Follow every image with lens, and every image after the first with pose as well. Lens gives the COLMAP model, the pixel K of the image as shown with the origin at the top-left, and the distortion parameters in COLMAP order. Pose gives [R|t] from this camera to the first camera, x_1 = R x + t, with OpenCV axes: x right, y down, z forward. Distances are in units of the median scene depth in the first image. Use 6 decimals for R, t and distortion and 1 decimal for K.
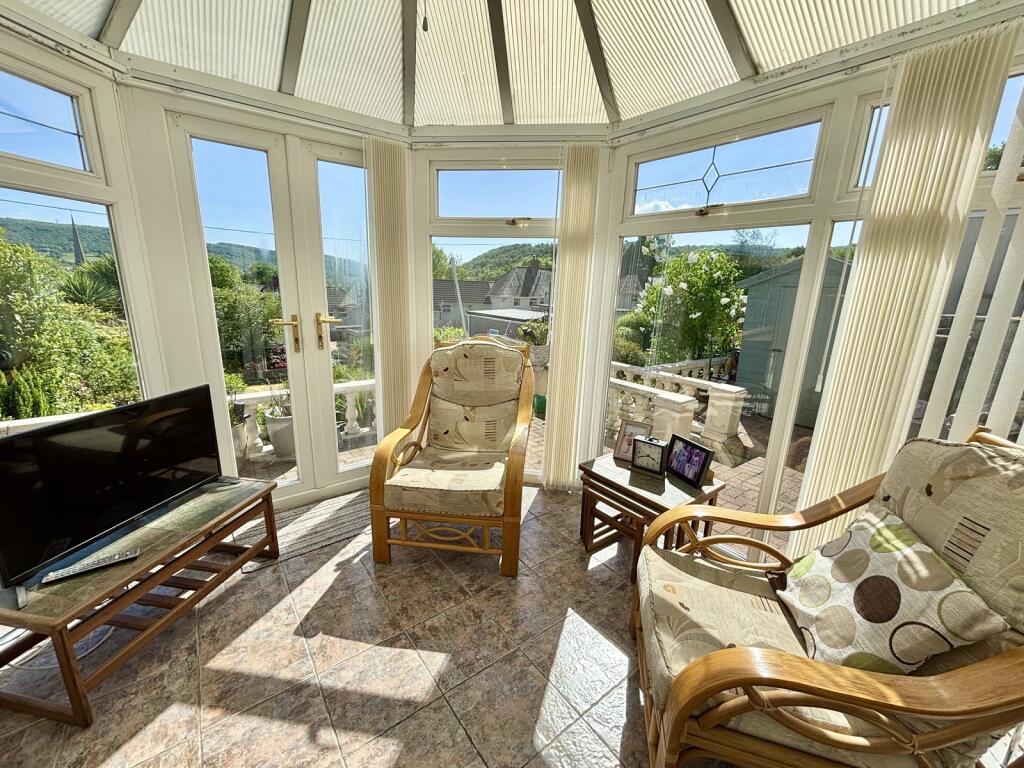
lens RADIAL K [[412.2, 0, 512.0], [0, 412.2, 384.0], [0, 0, 1]] dist [-0.001802, -0.000222]
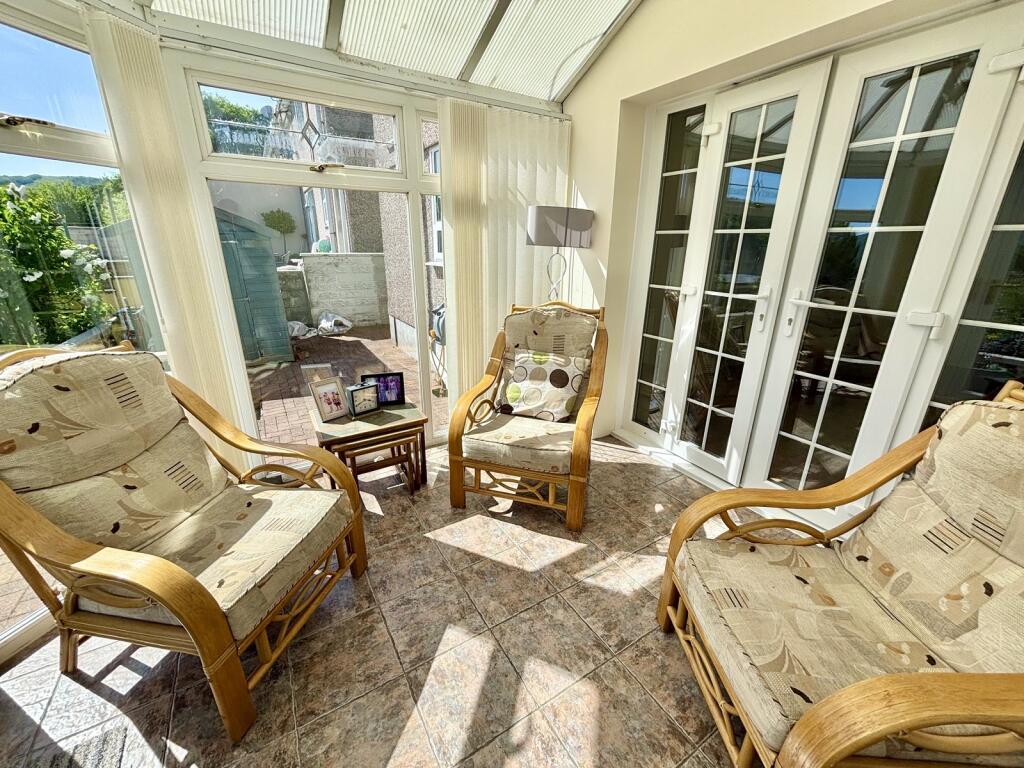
lens RADIAL K [[414.7, 0, 512.3], [0, 414.7, 382.3], [0, 0, 1]] dist [0.000416, -0.000010]
pose [[0.094727, -0.350939, 0.931595, -0.864409], [0.230334, 0.918136, 0.322448, -0.180298], [-0.968490, 0.184034, 0.167806, 0.560273]]
